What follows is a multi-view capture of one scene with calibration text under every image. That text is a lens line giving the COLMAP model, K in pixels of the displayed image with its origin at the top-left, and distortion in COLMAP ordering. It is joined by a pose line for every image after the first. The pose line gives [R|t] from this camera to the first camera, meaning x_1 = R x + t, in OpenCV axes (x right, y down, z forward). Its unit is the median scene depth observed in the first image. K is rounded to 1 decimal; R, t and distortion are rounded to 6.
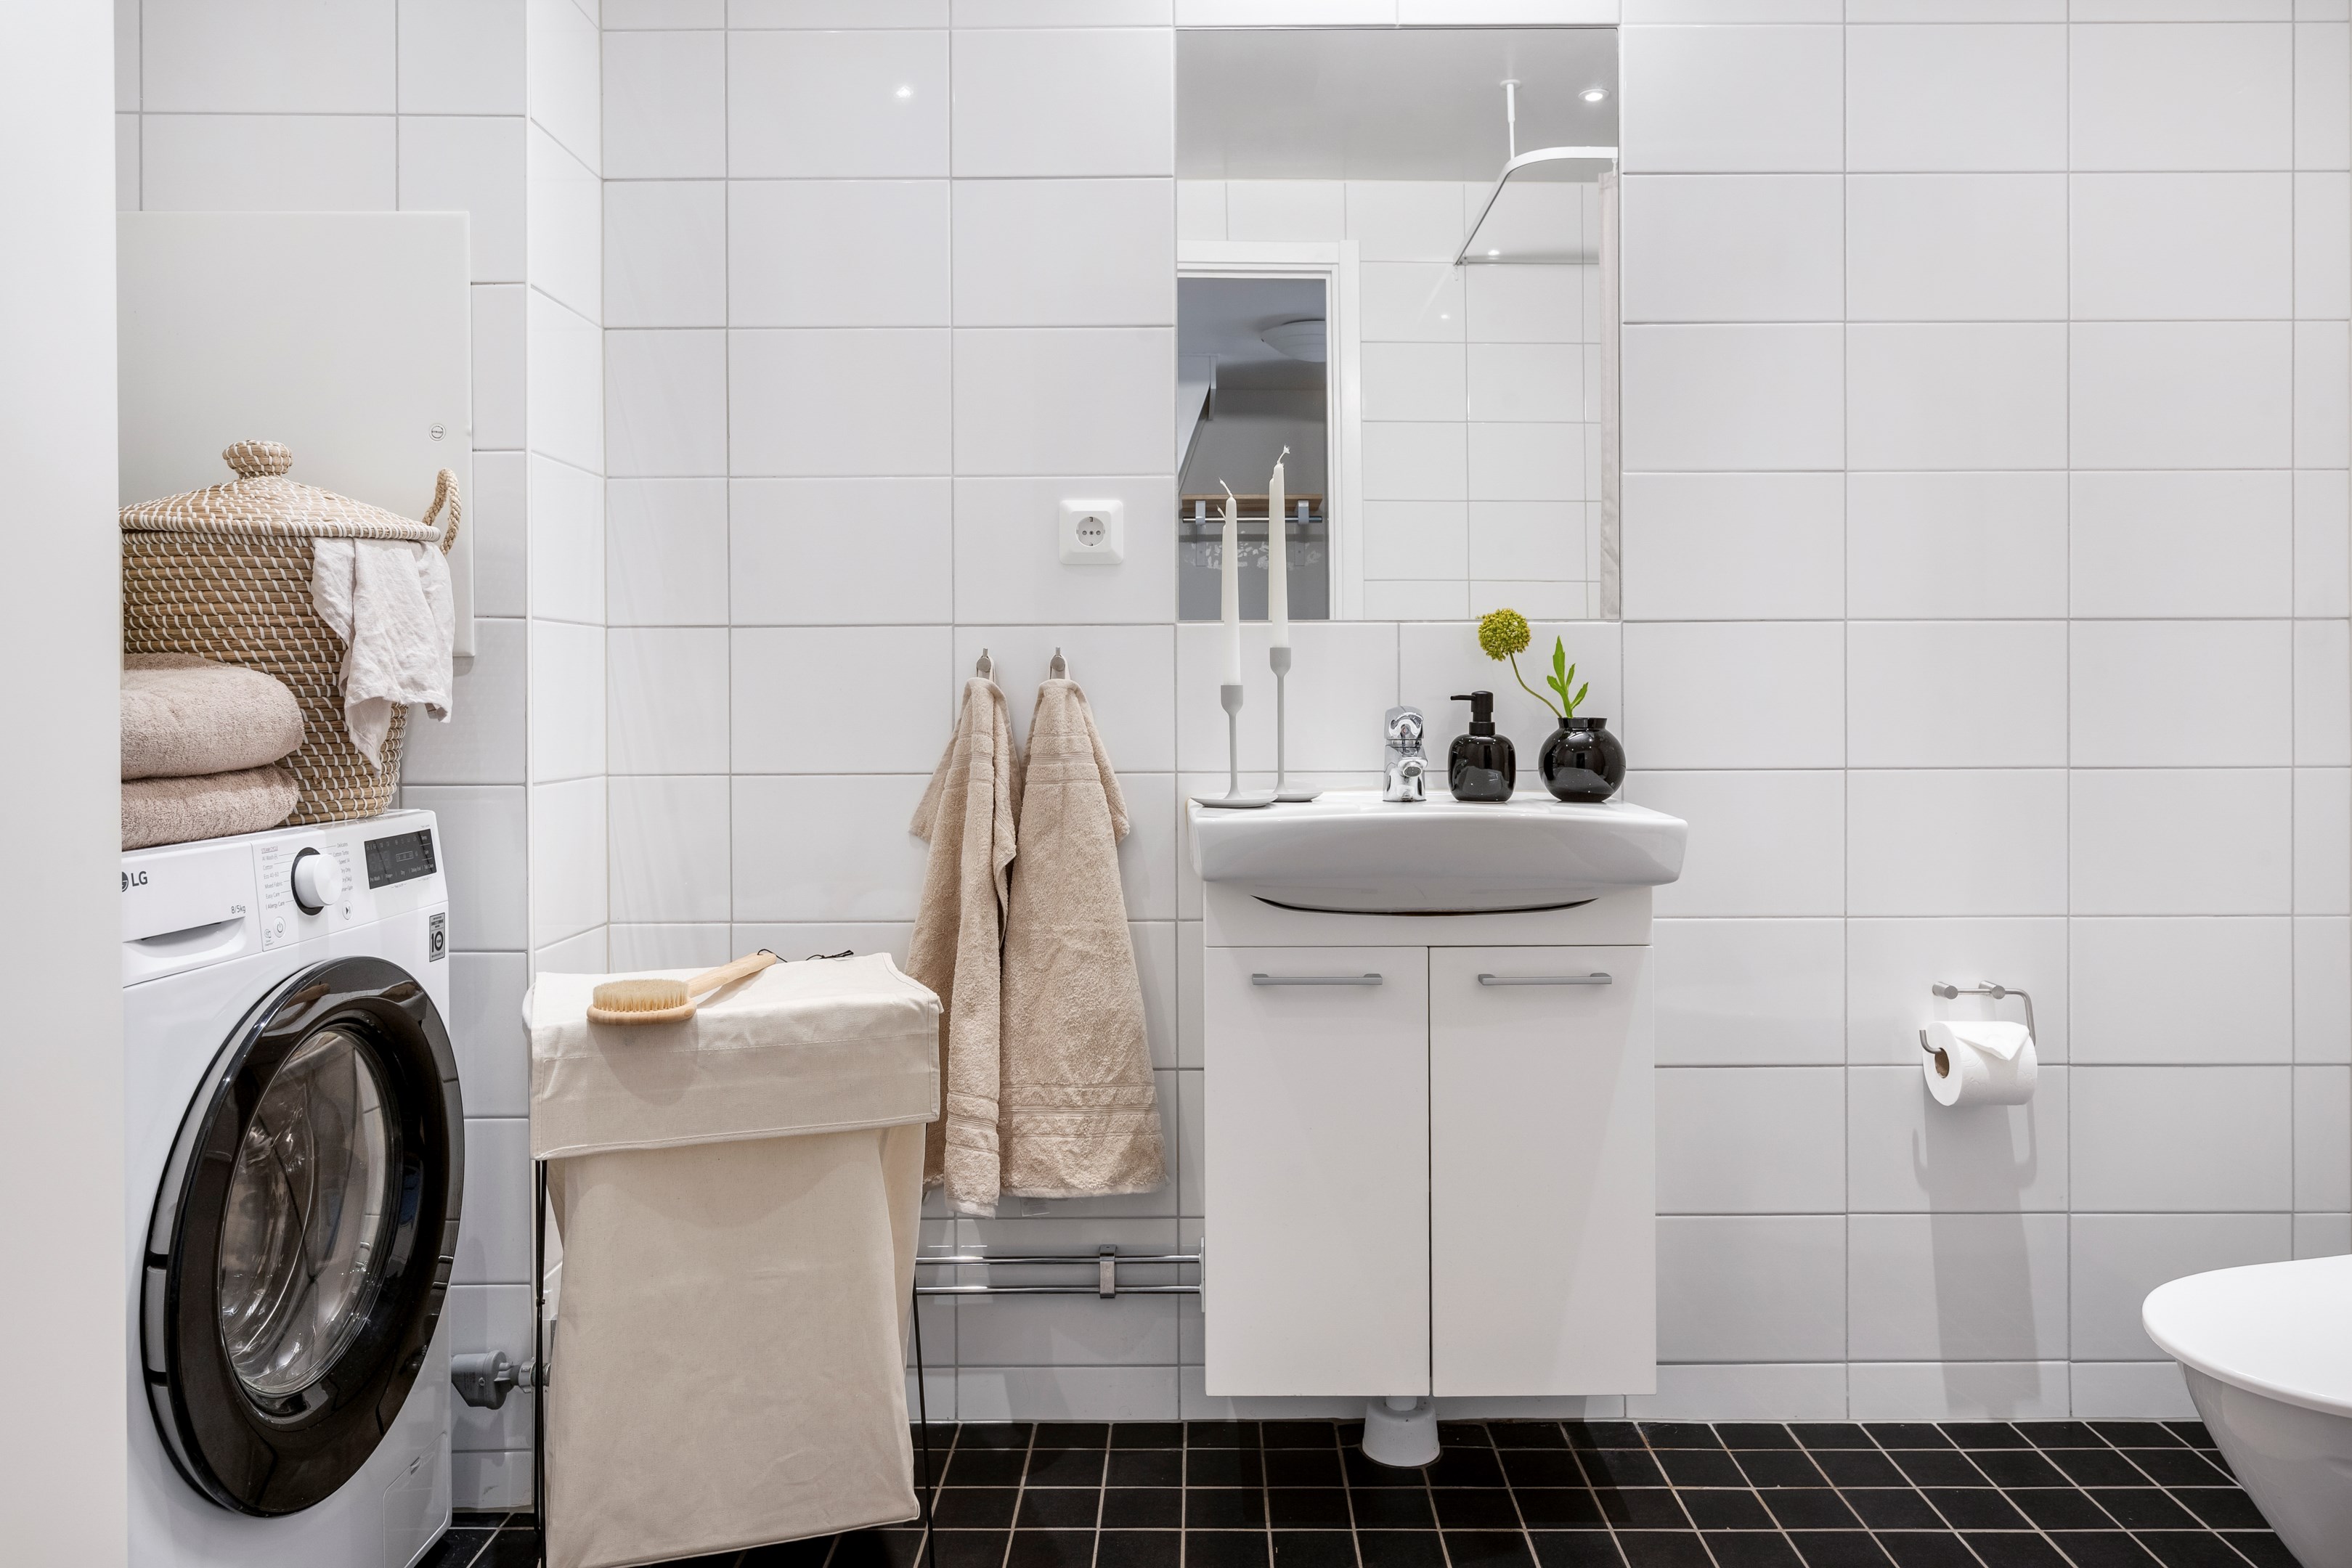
lens RADIAL K [[1589.6, 0, 1179.8], [0, 1589.6, 702.1], [0, 0, 1]] dist [-0.003037, -0.003542]
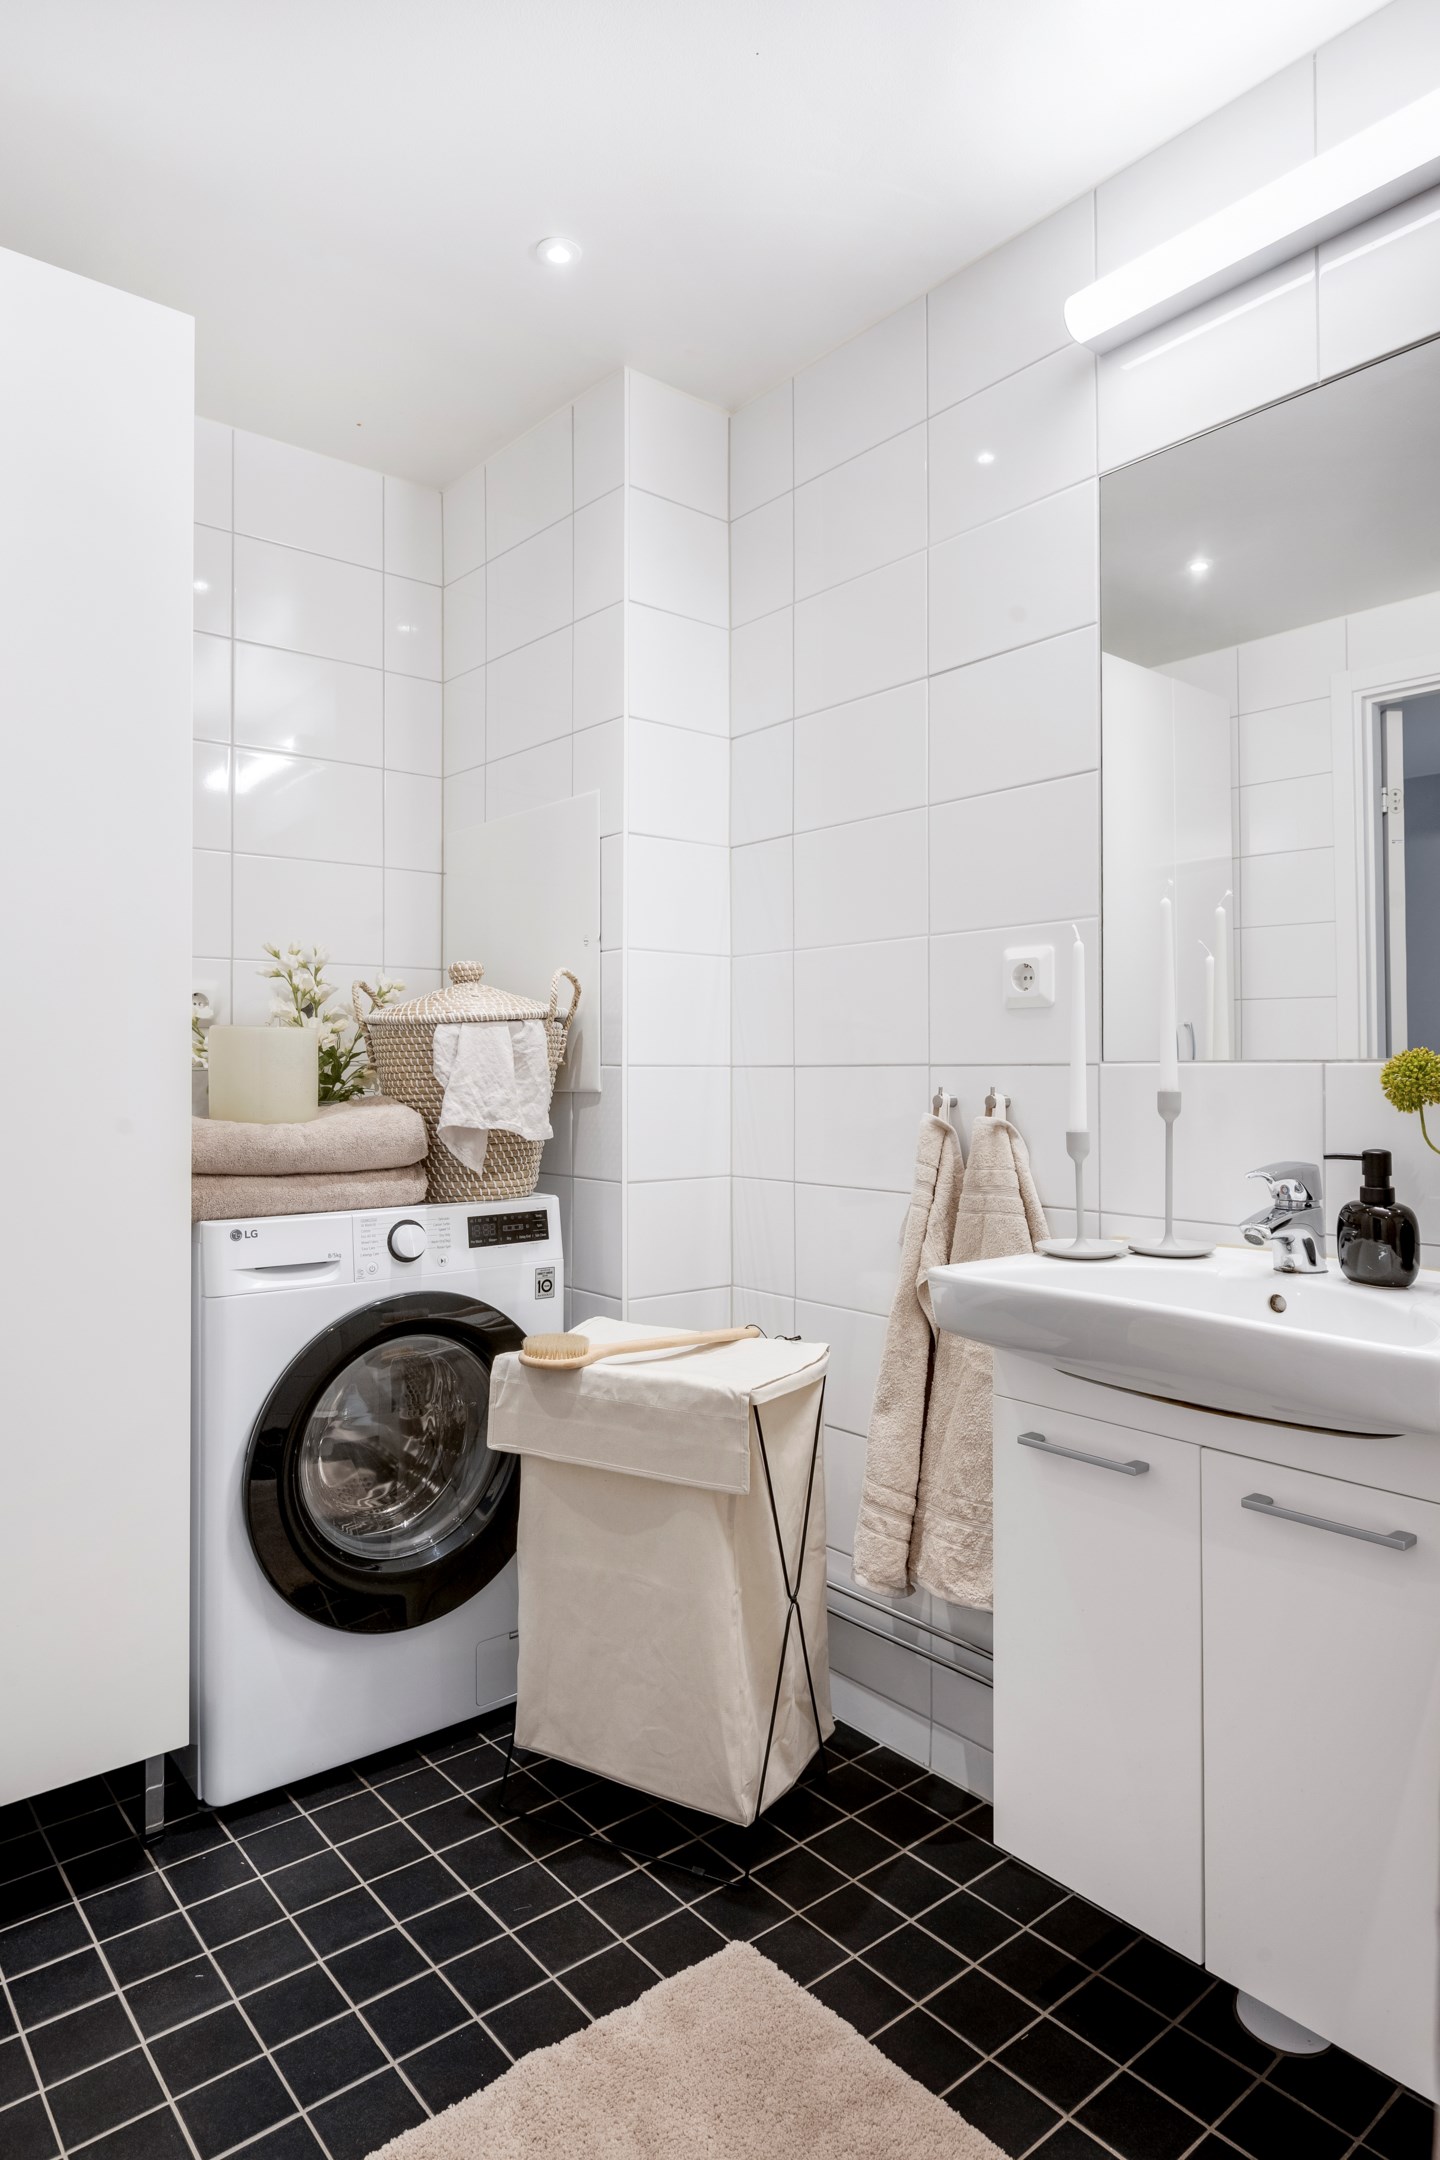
lens RADIAL K [[1245.9, 0, 717.5], [0, 1245.9, 1050.4], [0, 0, 1]] dist [0.005741, 0.000452]
pose [[0.642406, -0.008104, -0.766322, 0.557900], [-0.005566, 0.999868, -0.015240, -0.055897], [0.766344, 0.014056, 0.642276, 0.383503]]
